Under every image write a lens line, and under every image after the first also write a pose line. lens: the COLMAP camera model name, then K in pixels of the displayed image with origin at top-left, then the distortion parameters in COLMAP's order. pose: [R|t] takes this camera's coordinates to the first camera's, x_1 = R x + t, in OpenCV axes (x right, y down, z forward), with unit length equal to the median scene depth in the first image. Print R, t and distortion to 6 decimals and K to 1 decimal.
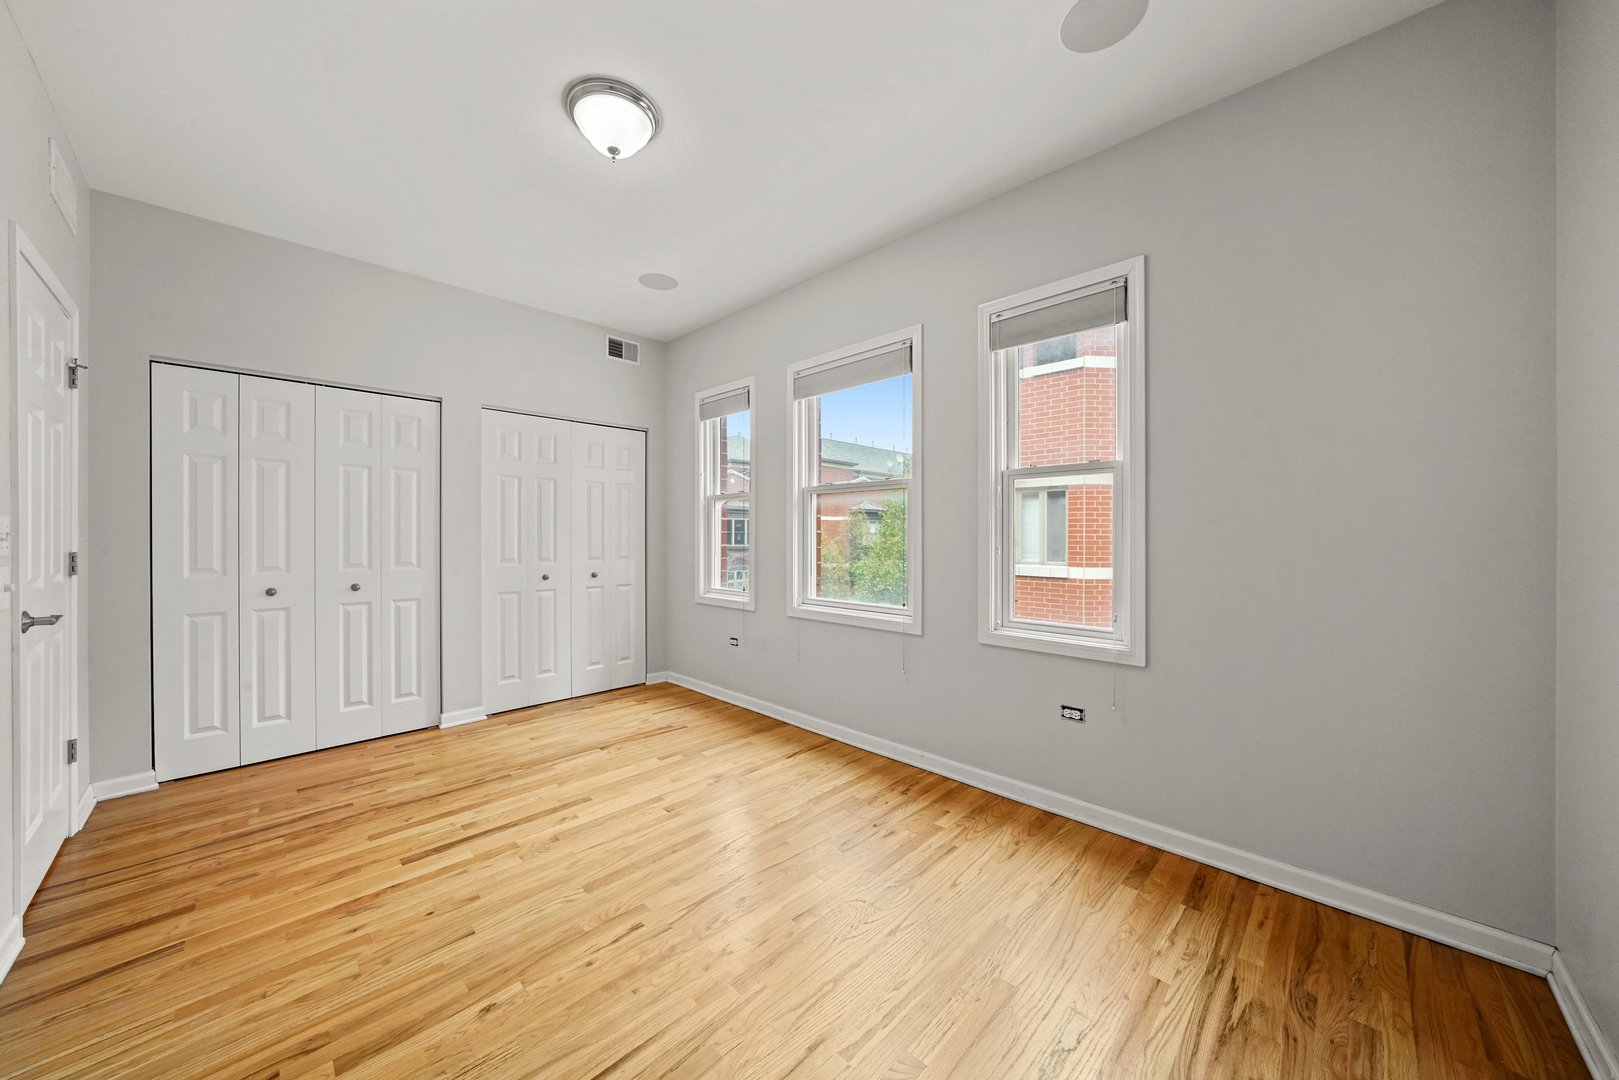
lens RADIAL K [[563.2, 0, 802.9], [0, 563.2, 533.9], [0, 0, 1]] dist [-0.004845, 0.000281]
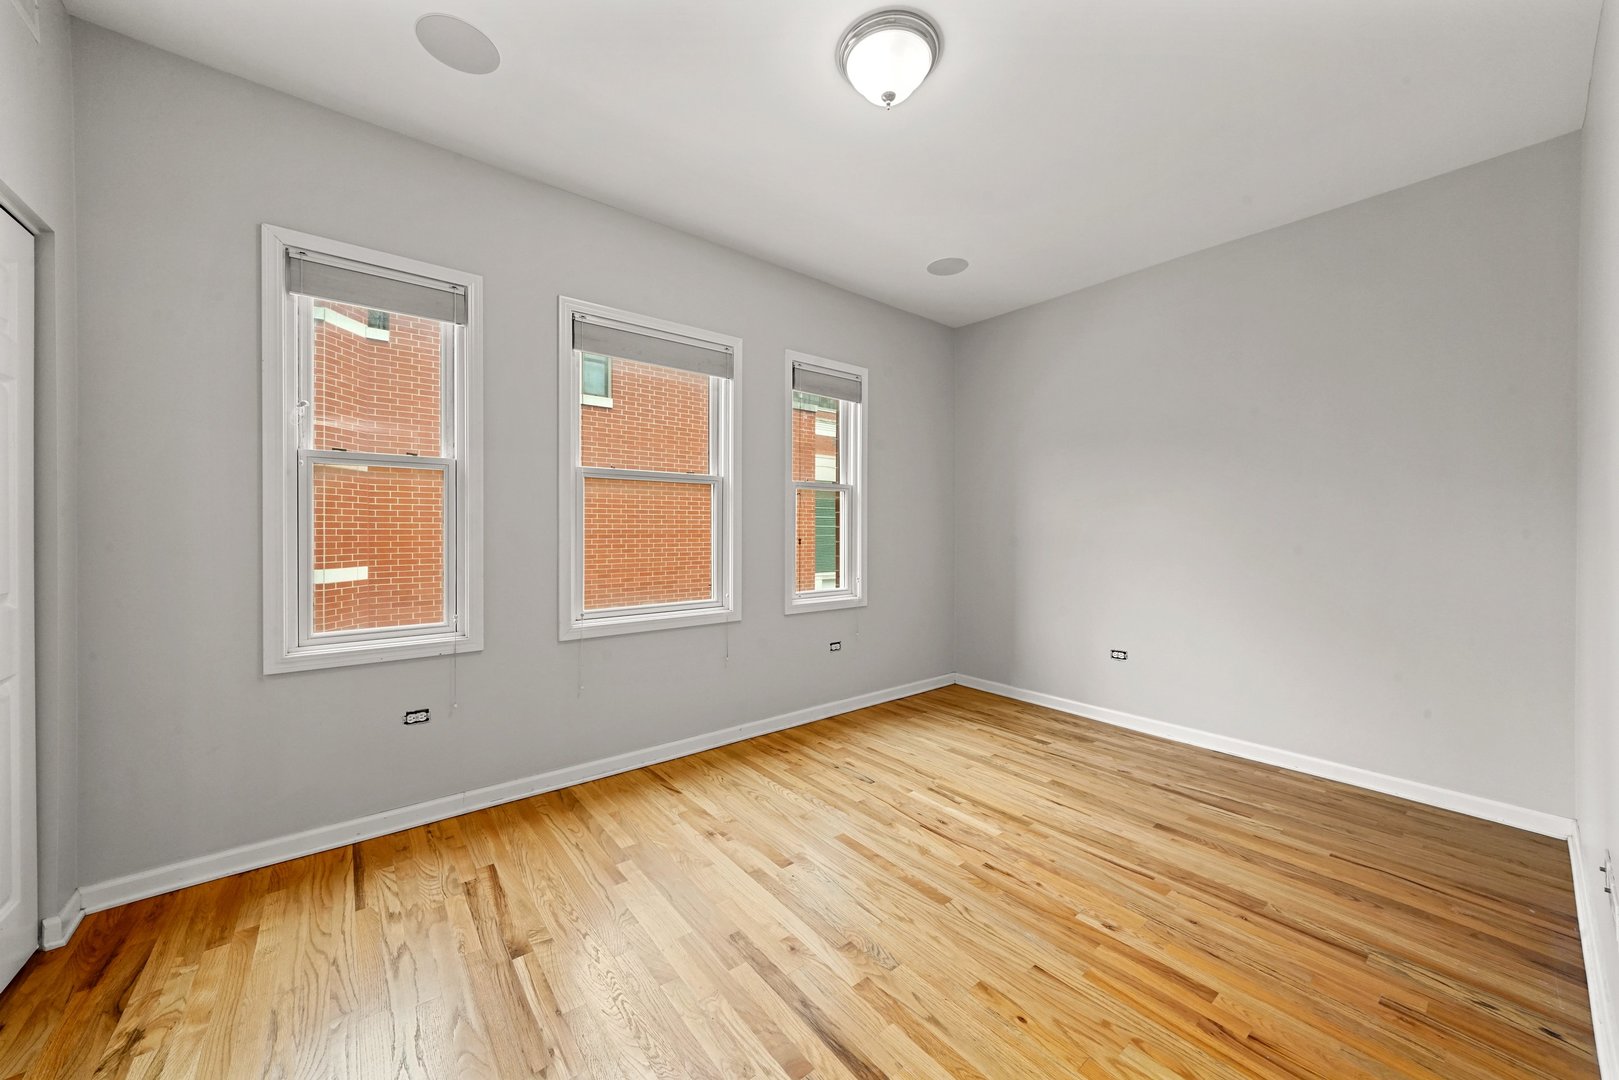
lens RADIAL K [[588.9, 0, 813.4], [0, 588.9, 530.3], [0, 0, 1]] dist [0.002365, 0.000223]
pose [[0.099358, -0.001571, 0.995050, -1.107102], [-0.003340, 0.999993, 0.001912, 0.000149], [-0.995046, -0.003513, 0.099352, 0.888950]]
